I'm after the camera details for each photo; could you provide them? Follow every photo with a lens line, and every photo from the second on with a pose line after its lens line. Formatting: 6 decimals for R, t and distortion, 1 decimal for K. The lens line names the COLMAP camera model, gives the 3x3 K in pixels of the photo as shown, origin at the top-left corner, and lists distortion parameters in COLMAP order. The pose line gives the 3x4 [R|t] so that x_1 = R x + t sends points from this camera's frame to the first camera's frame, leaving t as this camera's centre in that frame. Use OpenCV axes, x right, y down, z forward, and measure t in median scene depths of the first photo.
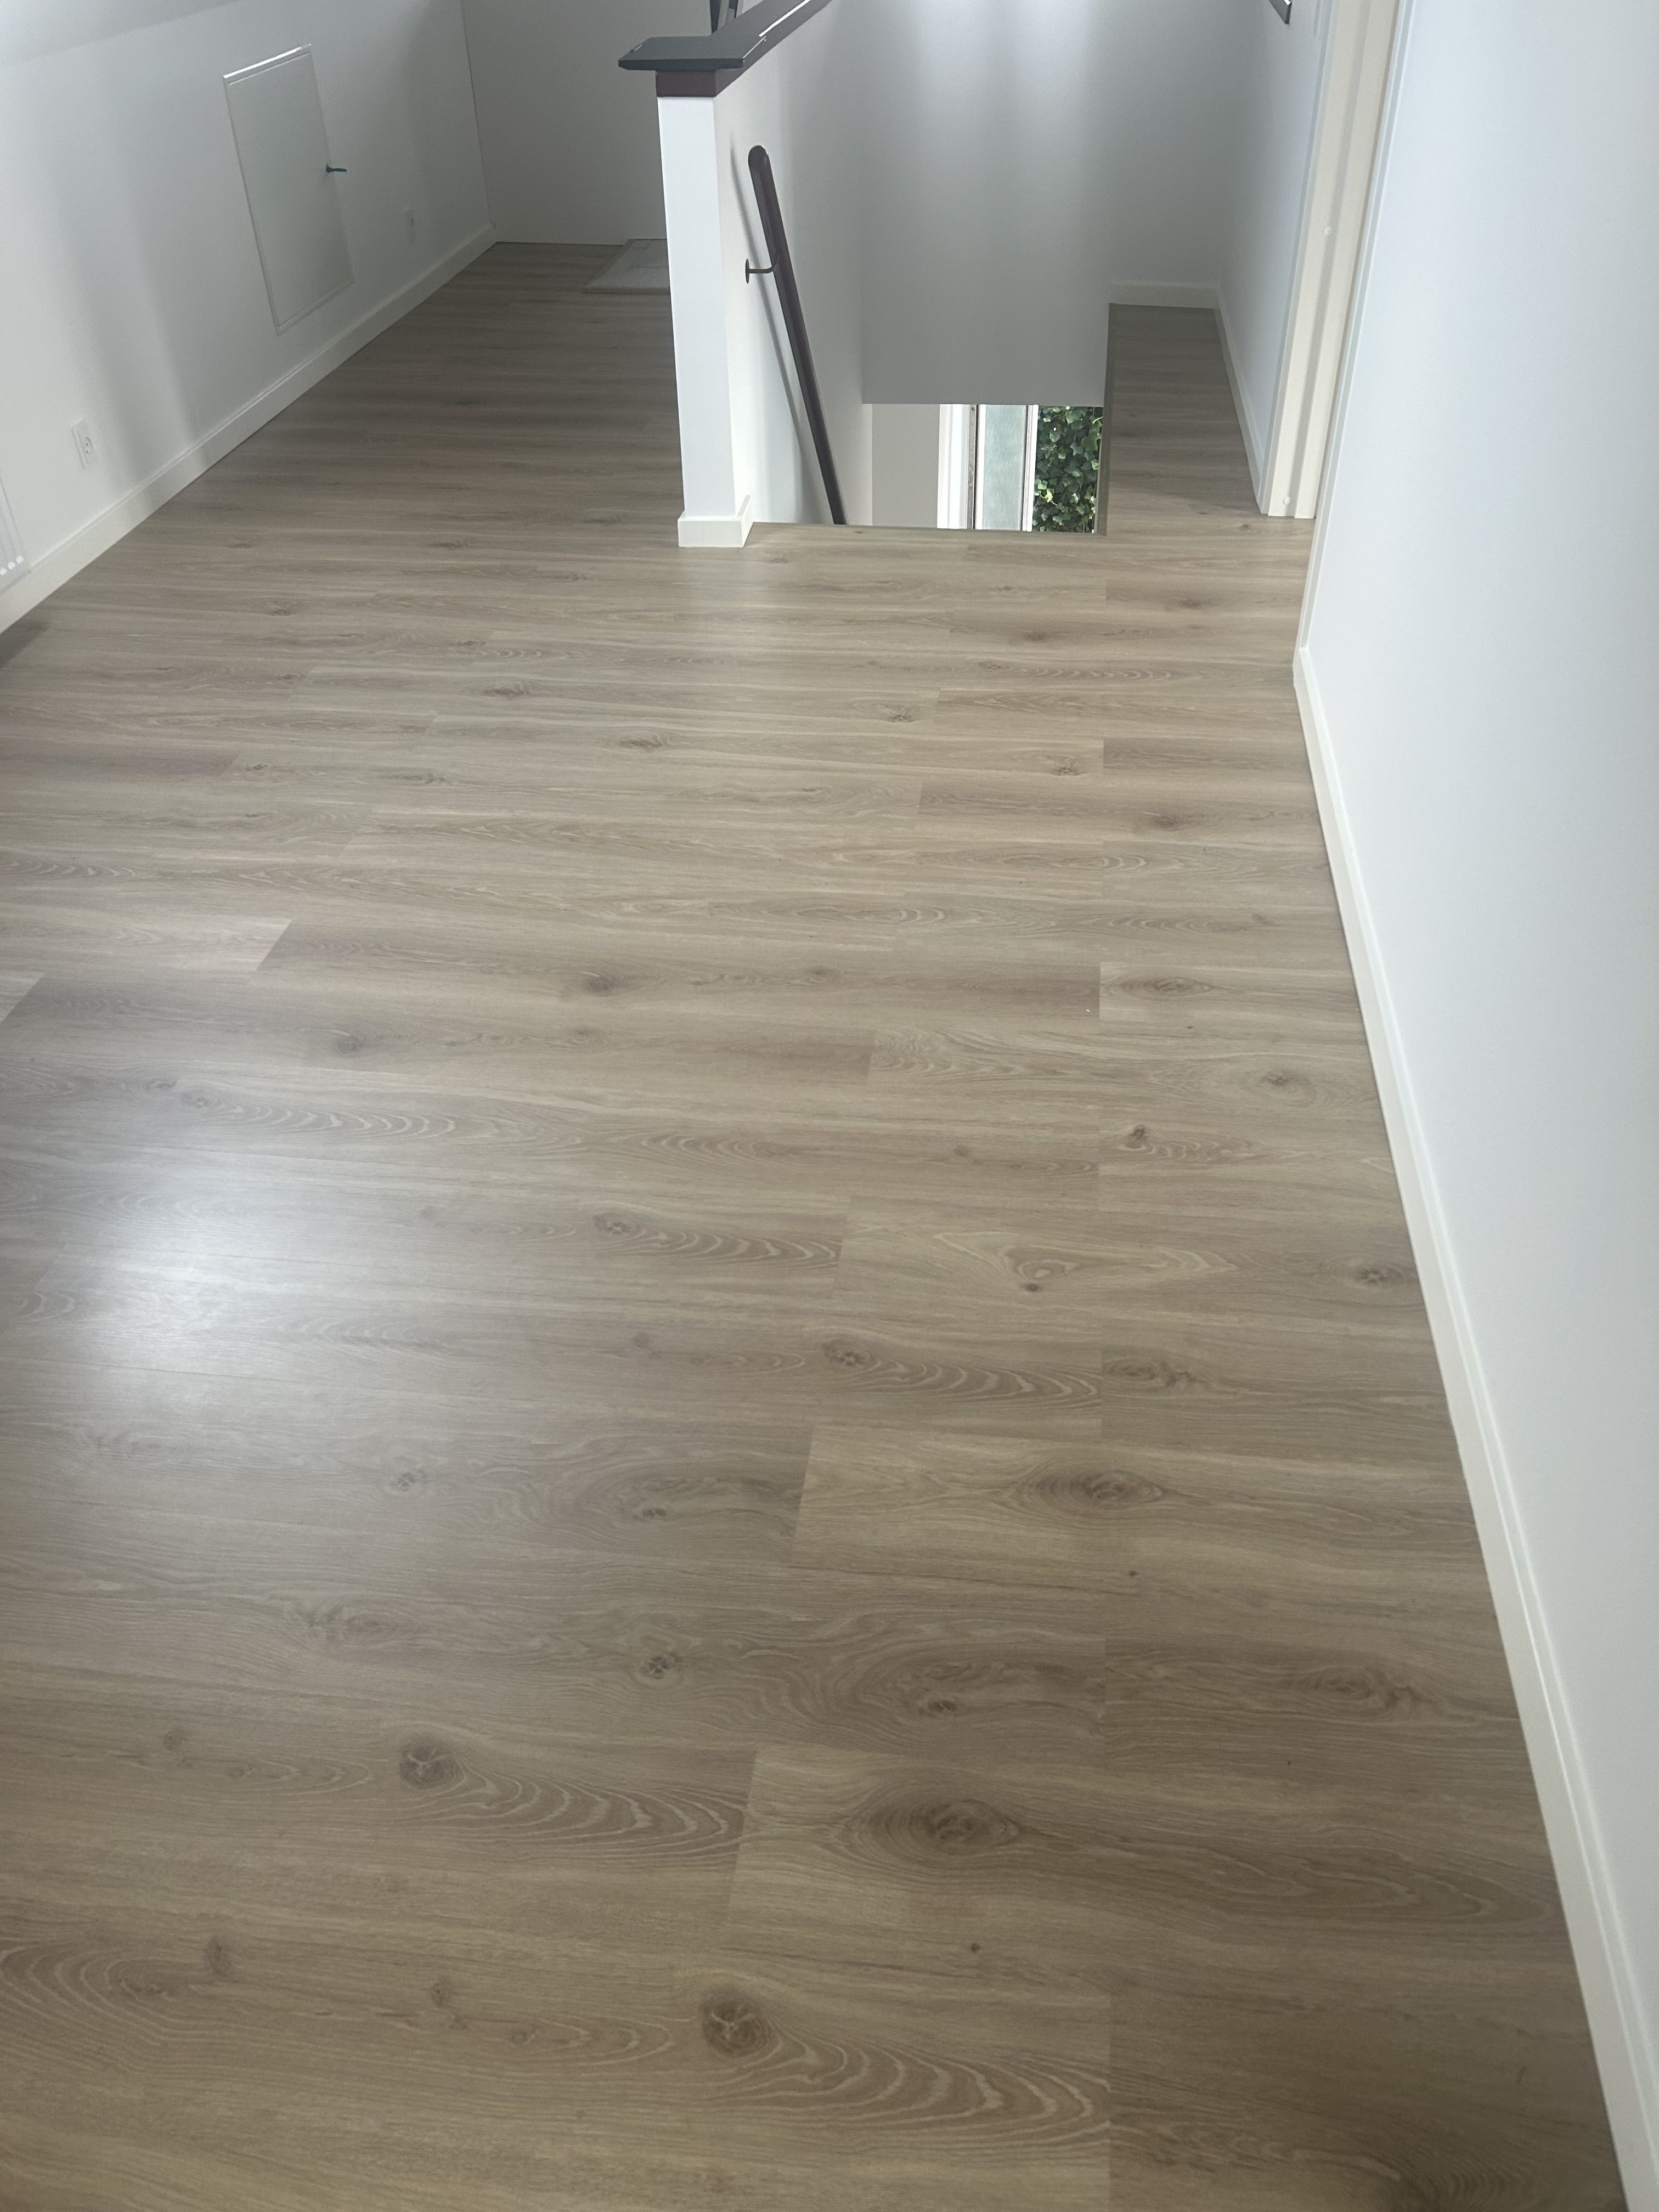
lens RADIAL K [[1673.3, 0, 829.5], [0, 1673.3, 1099.2], [0, 0, 1]] dist [0.018444, -0.004631]
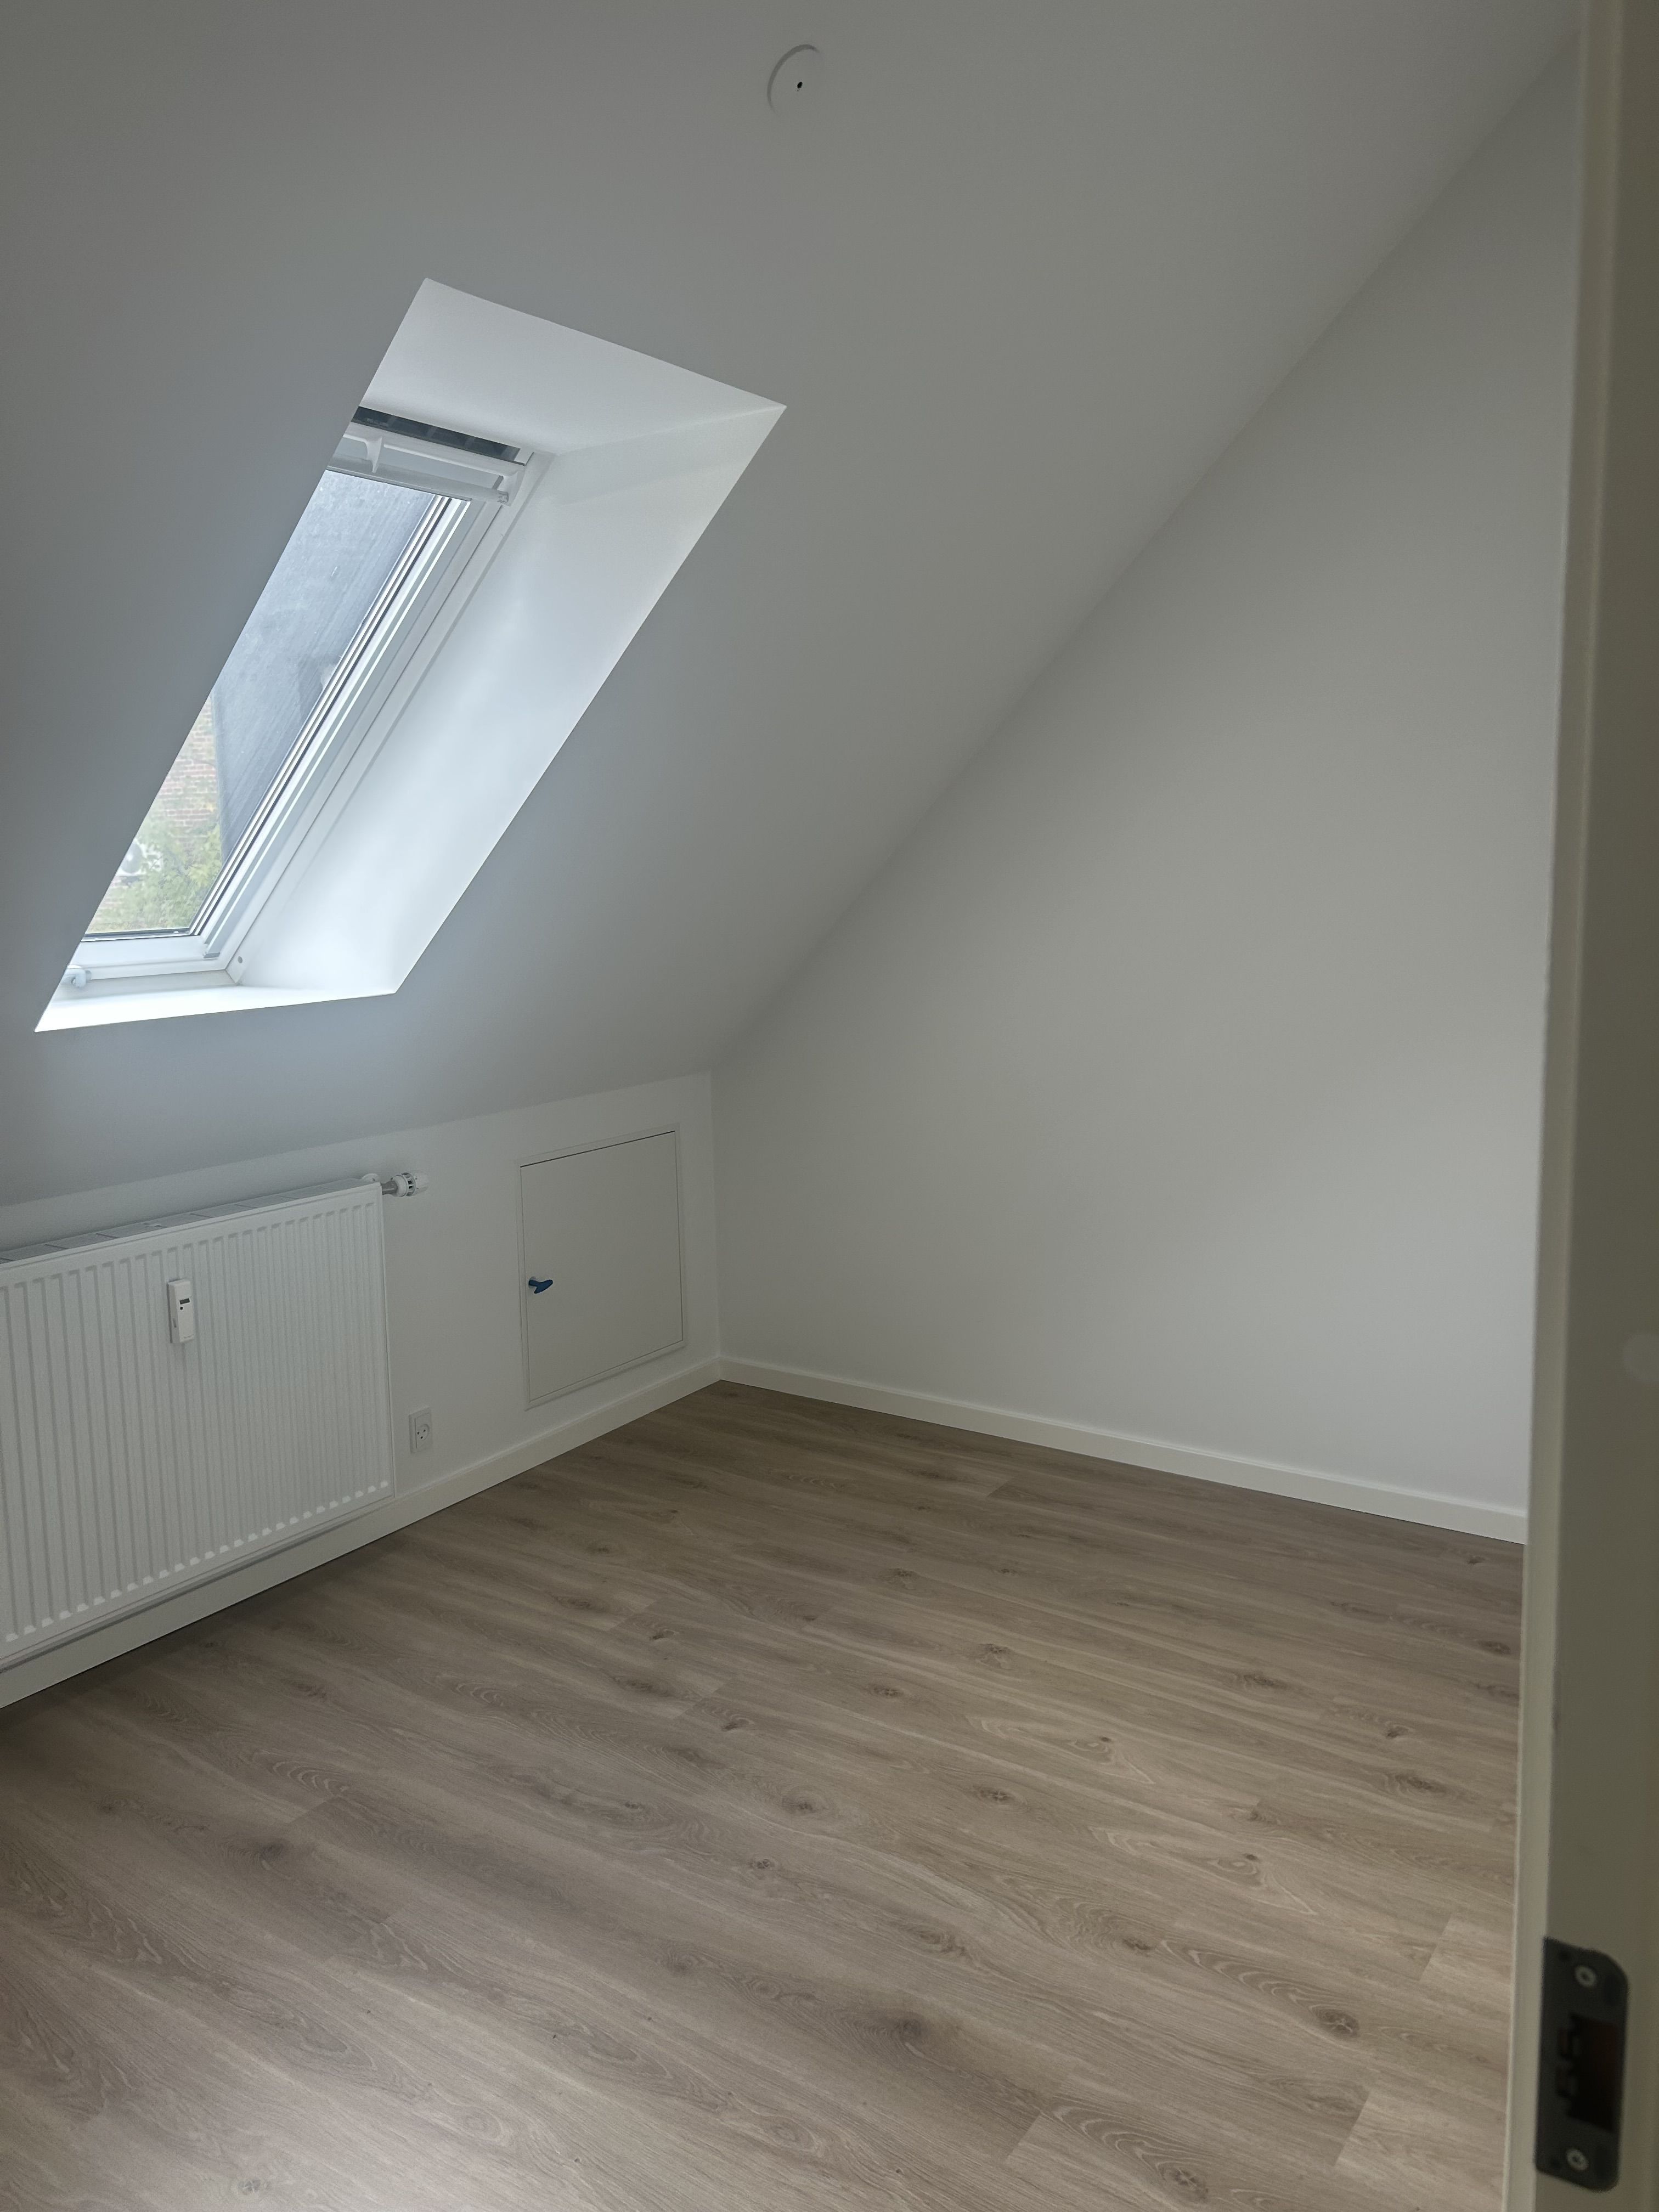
lens RADIAL K [[1673.3, 0, 831.9], [0, 1673.3, 1107.4], [0, 0, 1]] dist [0.018444, -0.004631]
pose [[-0.889200, -0.007701, 0.457454, -0.272067], [0.325125, 0.692835, 0.643641, -1.066245], [-0.321897, 0.721055, -0.613565, 1.328470]]
